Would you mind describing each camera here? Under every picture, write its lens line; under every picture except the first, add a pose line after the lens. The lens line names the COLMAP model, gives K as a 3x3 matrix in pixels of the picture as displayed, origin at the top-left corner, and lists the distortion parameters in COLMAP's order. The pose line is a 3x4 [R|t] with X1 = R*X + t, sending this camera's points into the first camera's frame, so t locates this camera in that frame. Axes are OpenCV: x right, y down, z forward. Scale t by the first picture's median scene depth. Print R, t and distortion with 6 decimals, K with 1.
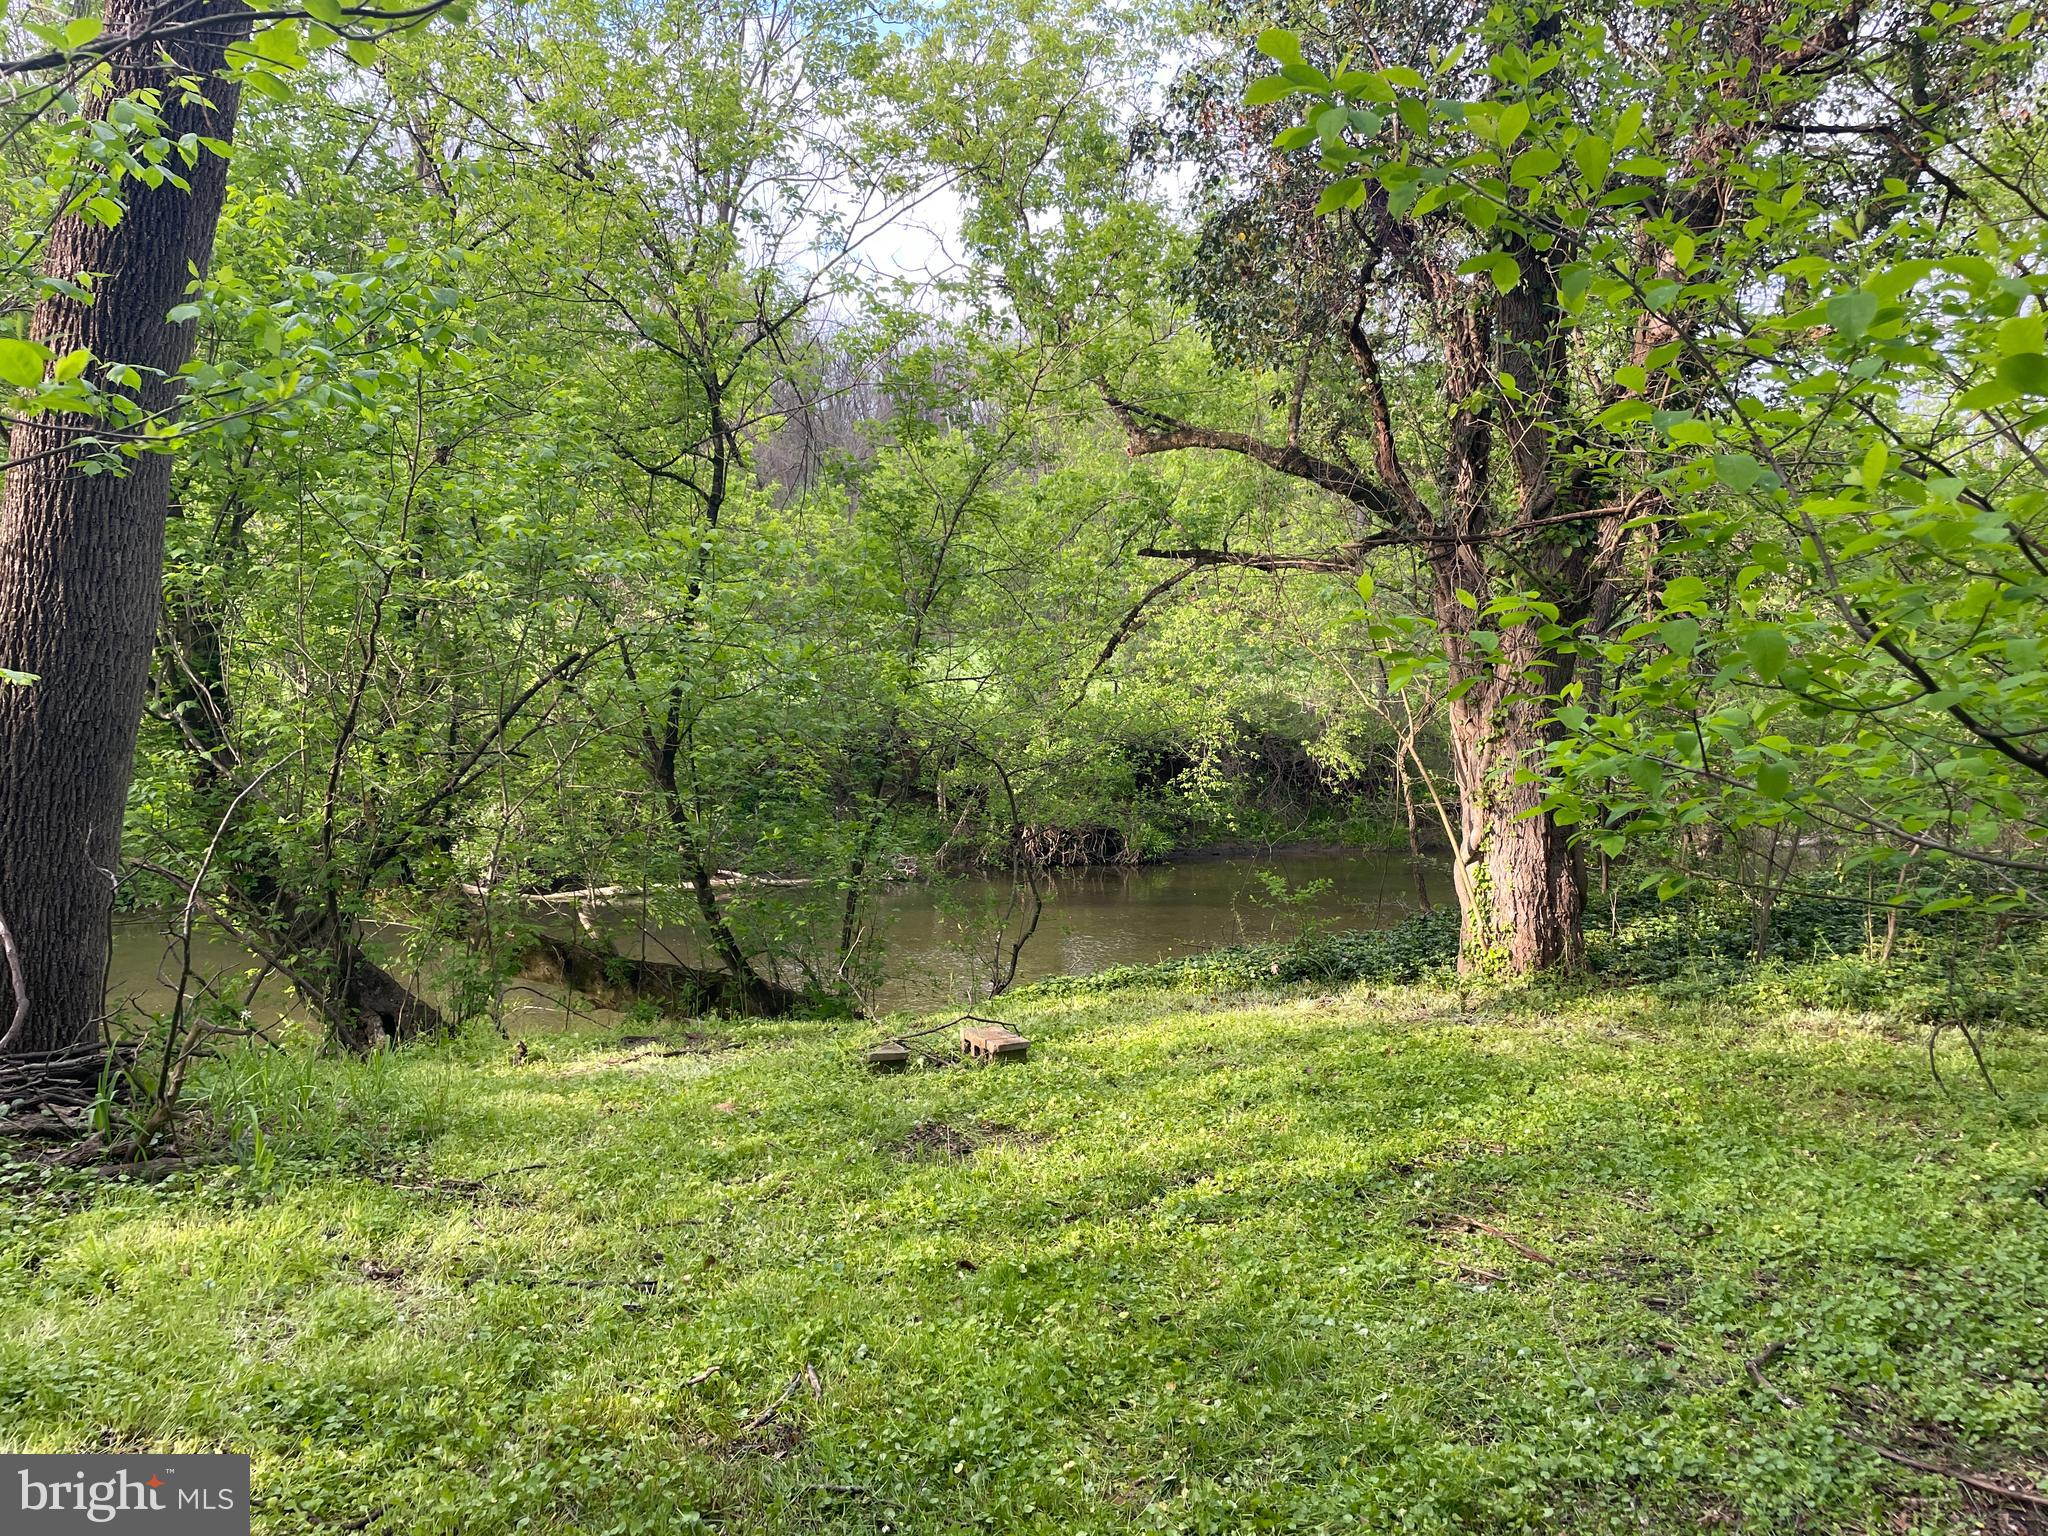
lens RADIAL K [[1551.7, 0, 1023.0], [0, 1551.7, 757.1], [0, 0, 1]] dist [0.096458, -0.139229]
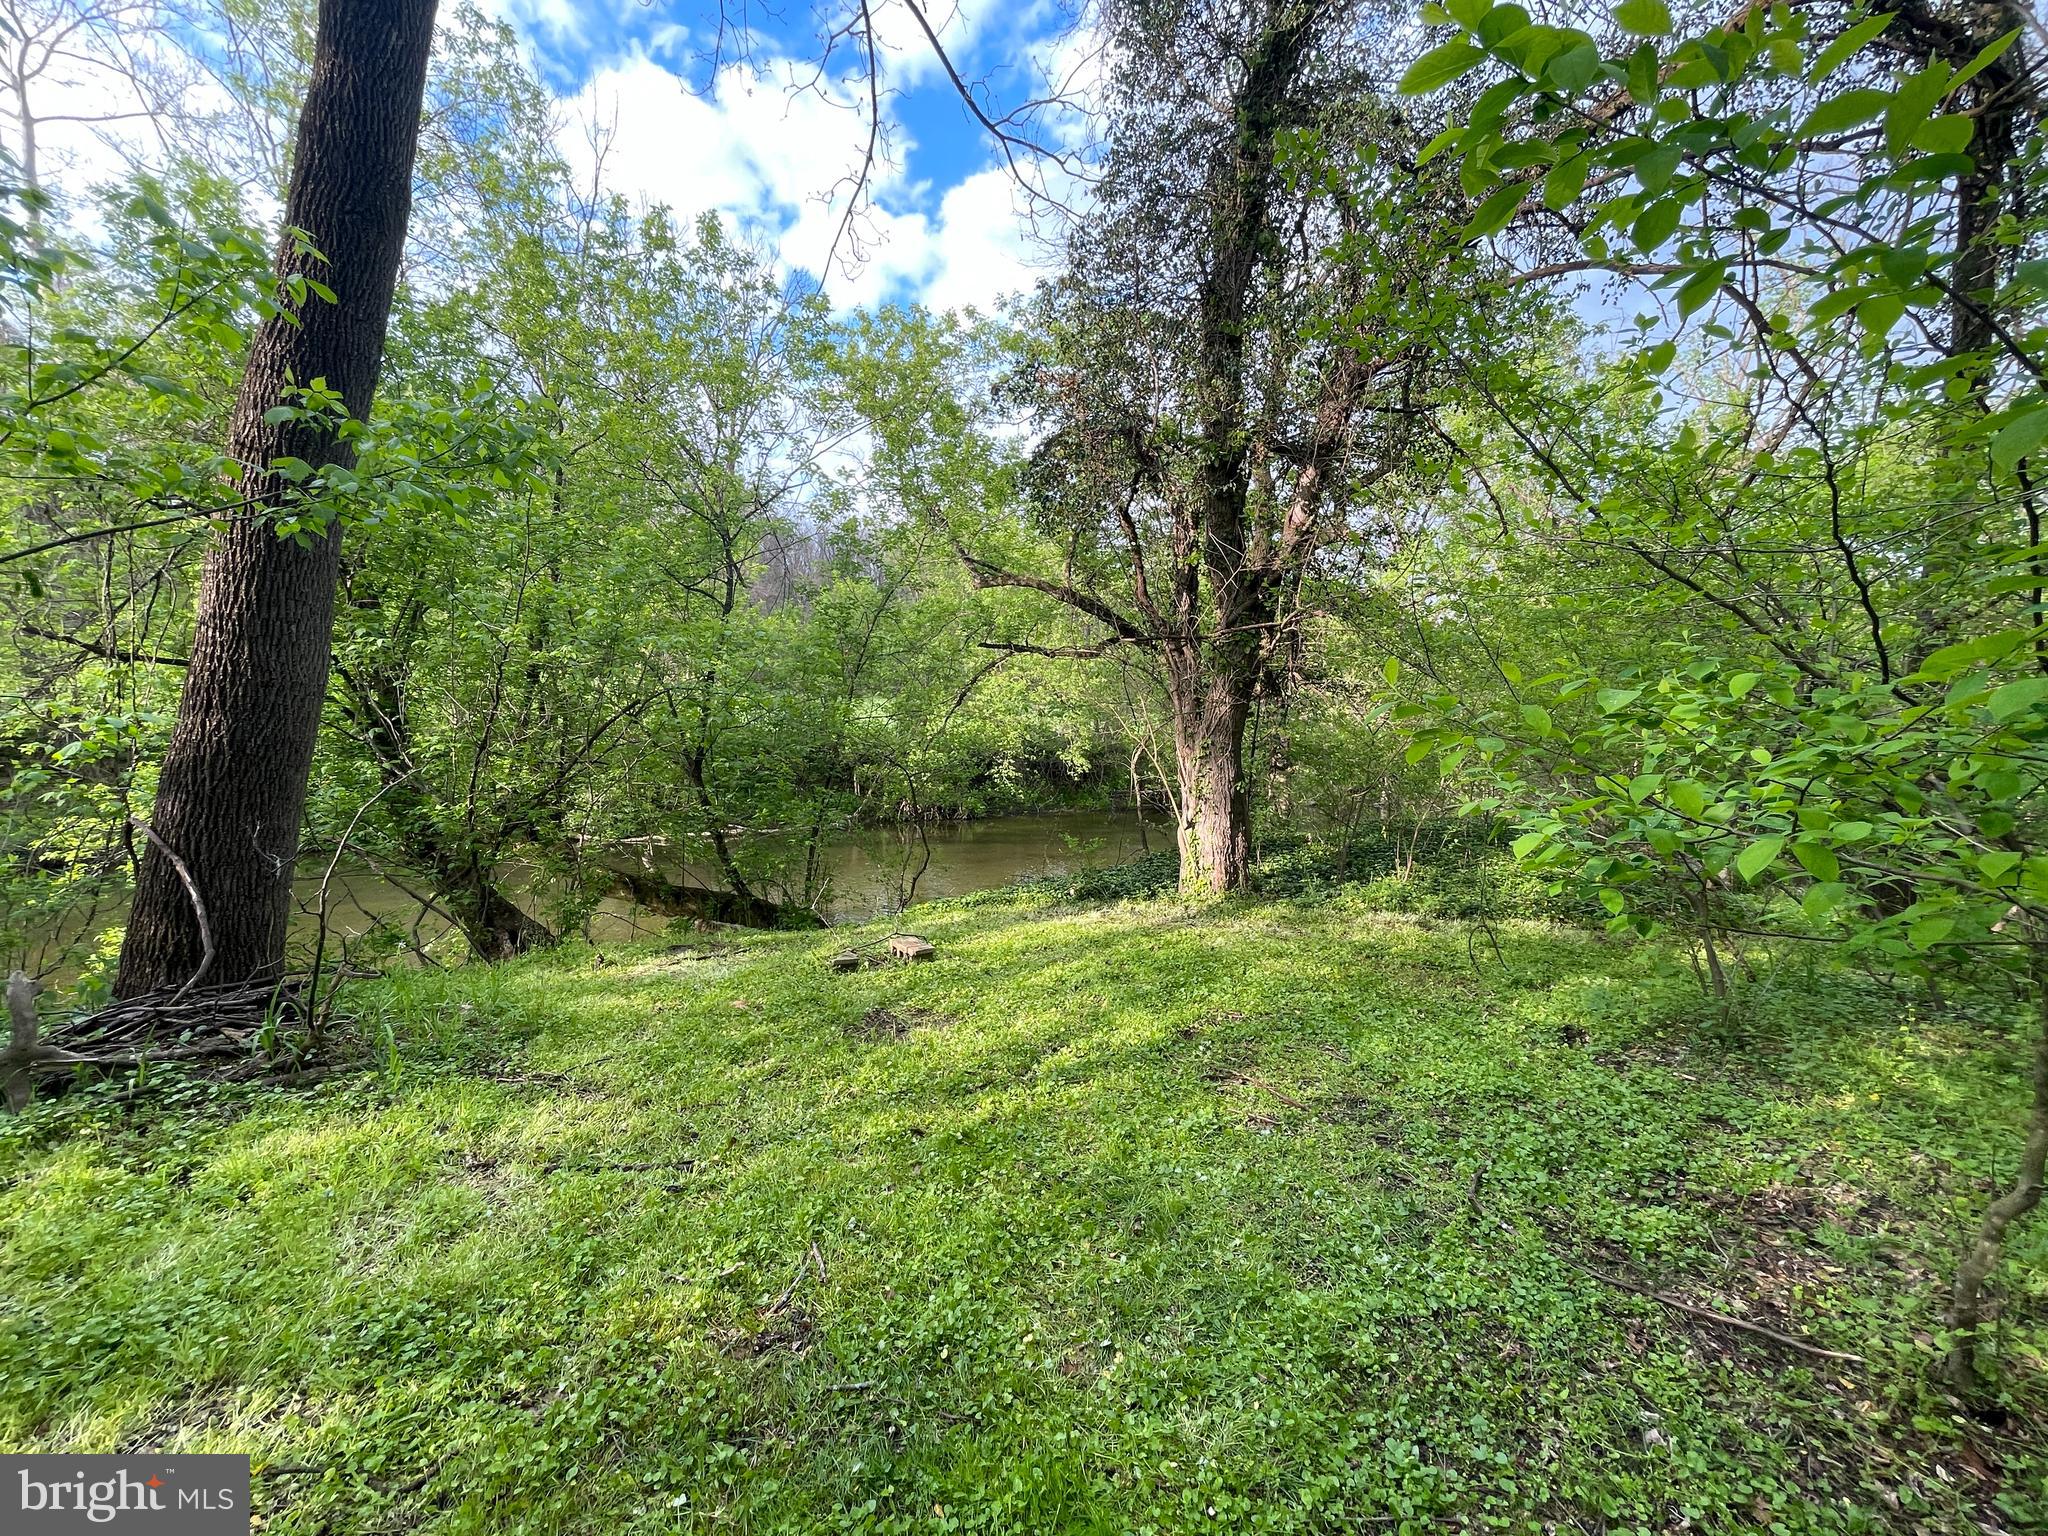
lens RADIAL K [[840.6, 0, 1012.1], [0, 840.6, 772.4], [0, 0, 1]] dist [-0.002974, 0.000066]
pose [[0.990963, 0.000770, 0.134135, -0.038003], [-0.002922, 0.999870, 0.015844, -0.011463], [-0.134105, -0.016093, 0.990836, 0.164746]]
